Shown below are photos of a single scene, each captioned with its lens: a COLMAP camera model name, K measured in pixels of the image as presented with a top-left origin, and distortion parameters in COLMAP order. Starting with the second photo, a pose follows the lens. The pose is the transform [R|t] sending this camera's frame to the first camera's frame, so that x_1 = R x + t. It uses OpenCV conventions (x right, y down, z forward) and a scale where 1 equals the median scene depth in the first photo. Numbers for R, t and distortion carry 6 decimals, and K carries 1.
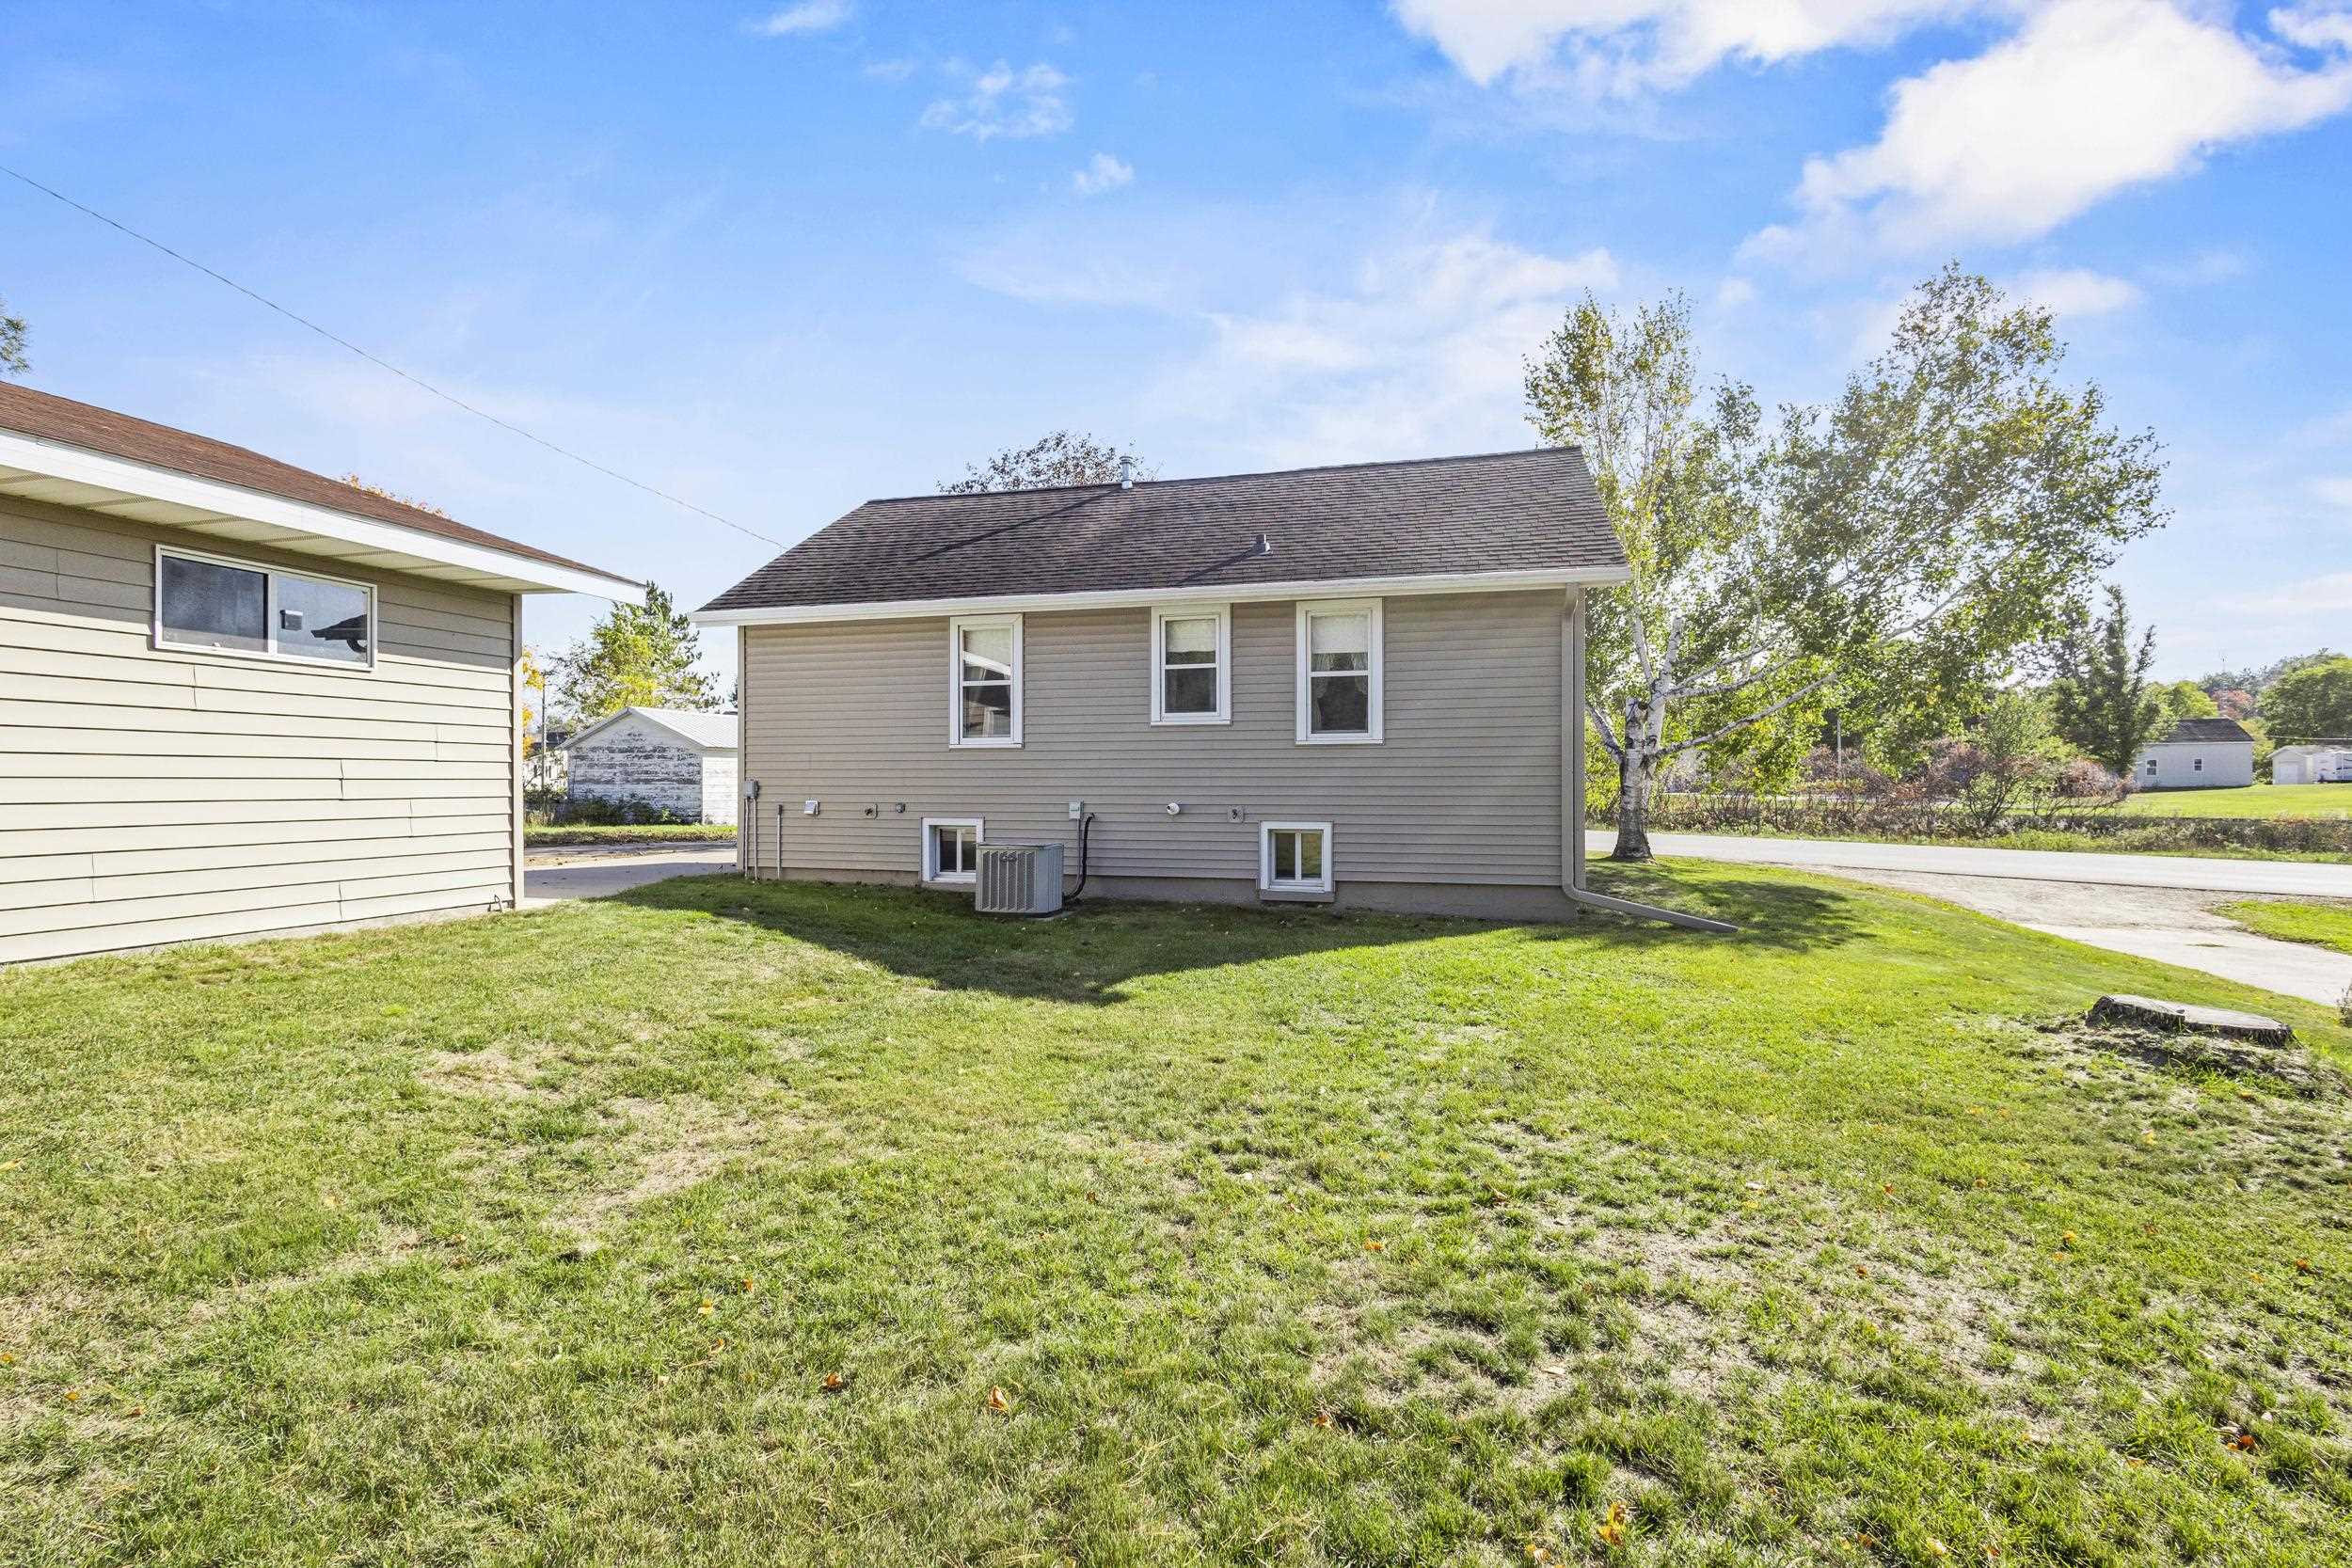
lens RADIAL K [[1075.4, 0, 1165.1], [0, 1075.4, 780.1], [0, 0, 1]] dist [0.013162, -0.005623]
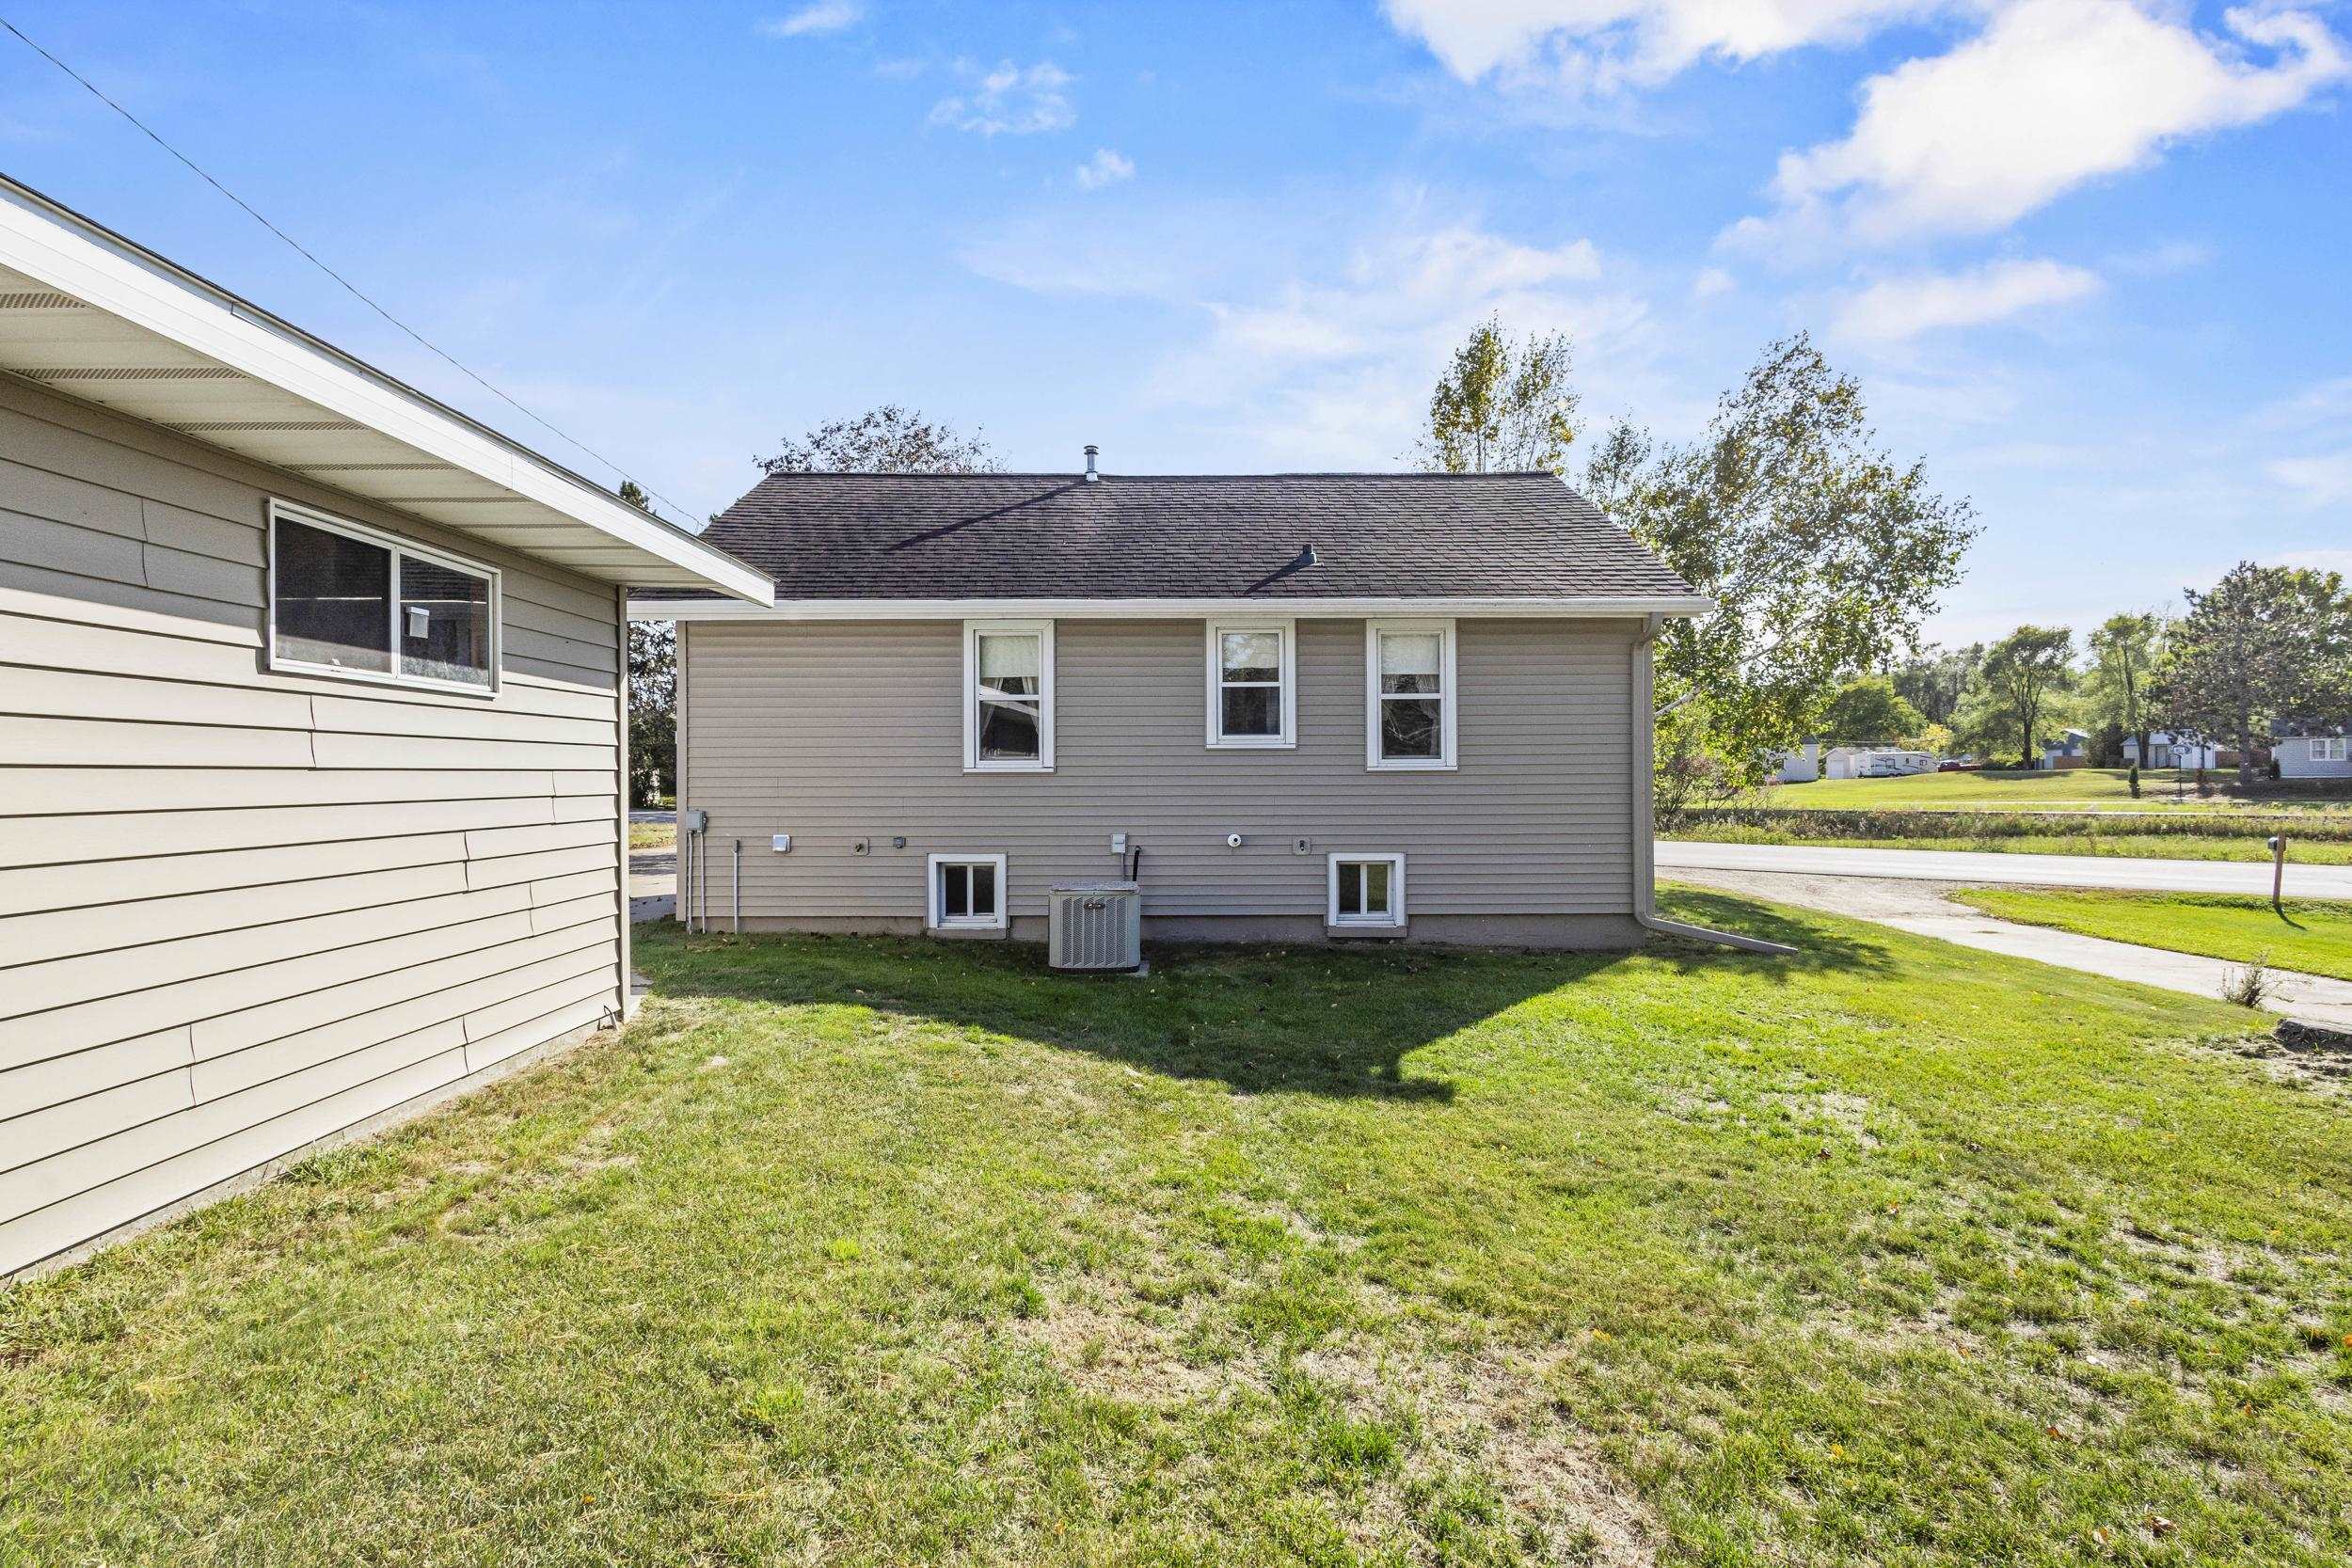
lens RADIAL K [[1075.4, 0, 1165.1], [0, 1075.4, 780.1], [0, 0, 1]] dist [0.013162, -0.005623]
pose [[0.963697, -0.003663, 0.266972, -0.296152], [0.002315, 0.999983, 0.005364, -0.030108], [-0.266987, -0.004551, 0.963689, 0.137935]]
